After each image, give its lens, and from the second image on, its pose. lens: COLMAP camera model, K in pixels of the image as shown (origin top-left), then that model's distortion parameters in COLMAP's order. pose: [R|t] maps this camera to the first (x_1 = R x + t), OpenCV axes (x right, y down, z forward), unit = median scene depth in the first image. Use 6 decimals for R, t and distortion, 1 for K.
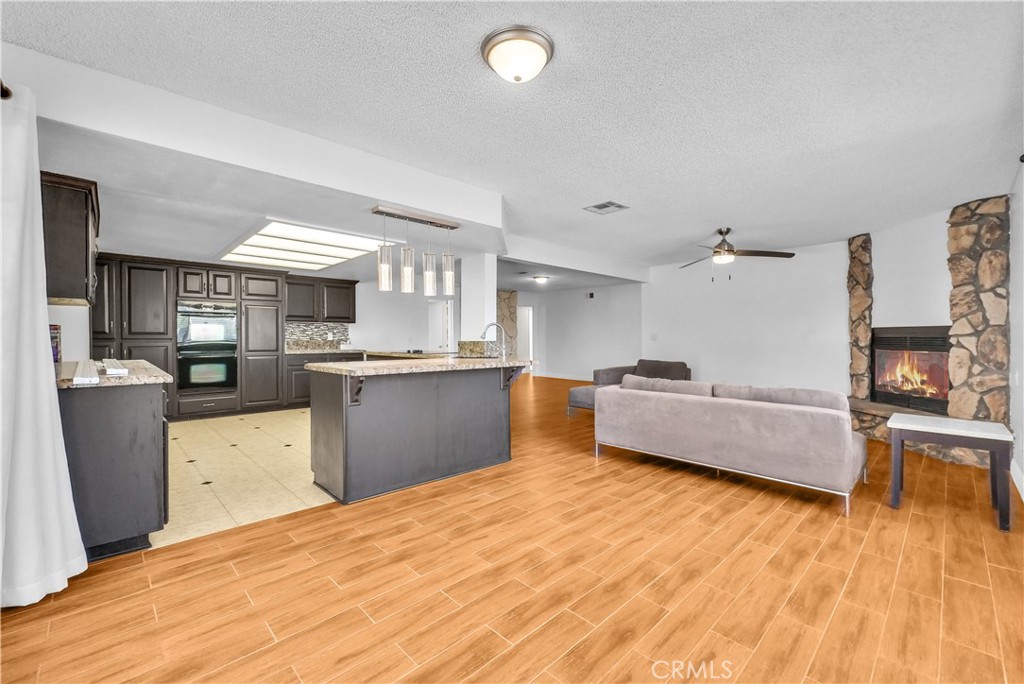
lens RADIAL K [[420.6, 0, 508.1], [0, 420.6, 338.5], [0, 0, 1]] dist [0.008338, -0.001281]
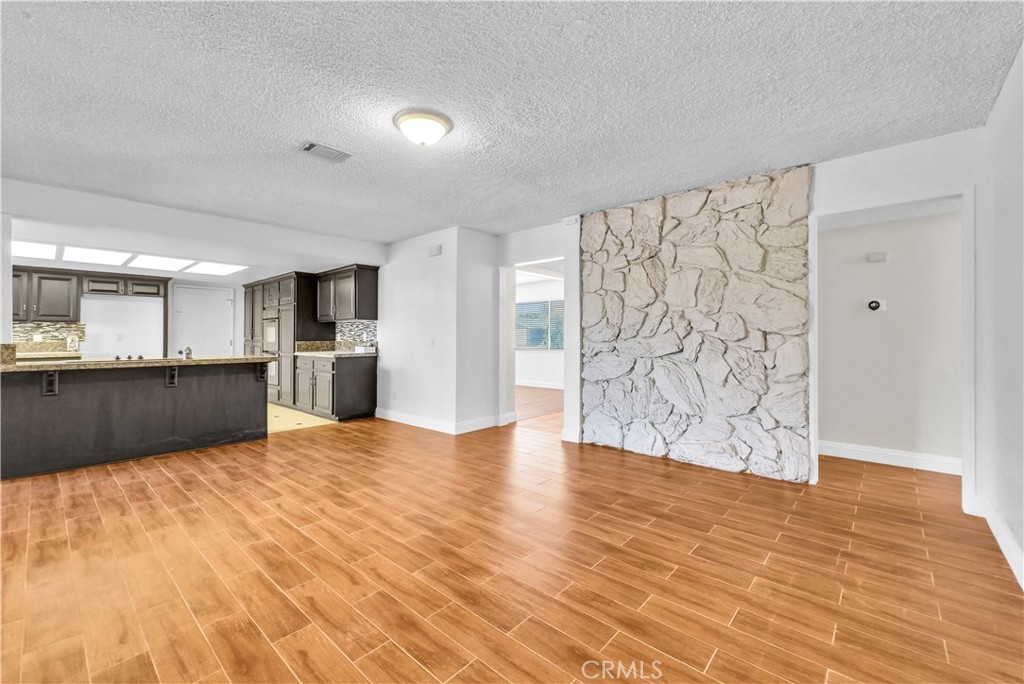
lens RADIAL K [[420.6, 0, 510.3], [0, 420.6, 334.1], [0, 0, 1]] dist [0.008338, -0.001281]
pose [[0.062564, -0.013292, -0.997952, 0.625113], [0.001091, 0.999912, -0.013250, 0.002040], [0.998040, -0.000260, 0.062573, 1.770438]]
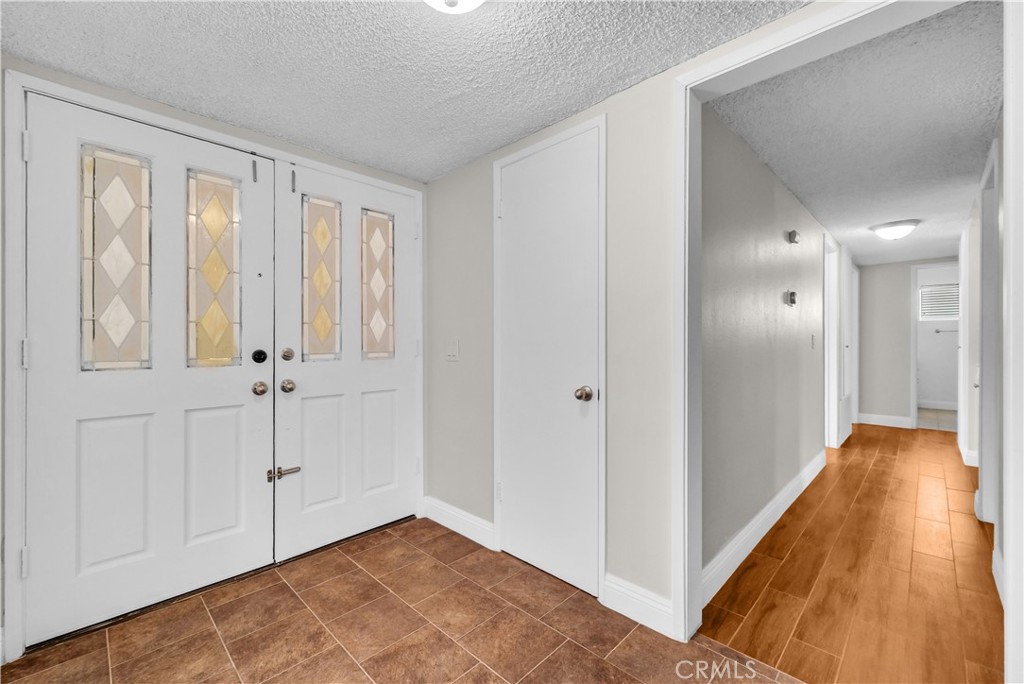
lens RADIAL K [[420.6, 0, 503.0], [0, 420.6, 343.2], [0, 0, 1]] dist [0.008338, -0.001281]
pose [[0.999804, -0.003408, 0.019513, -0.424895], [0.003401, 0.999994, 0.000390, 0.000063], [-0.019514, -0.000323, 0.999810, 1.877053]]
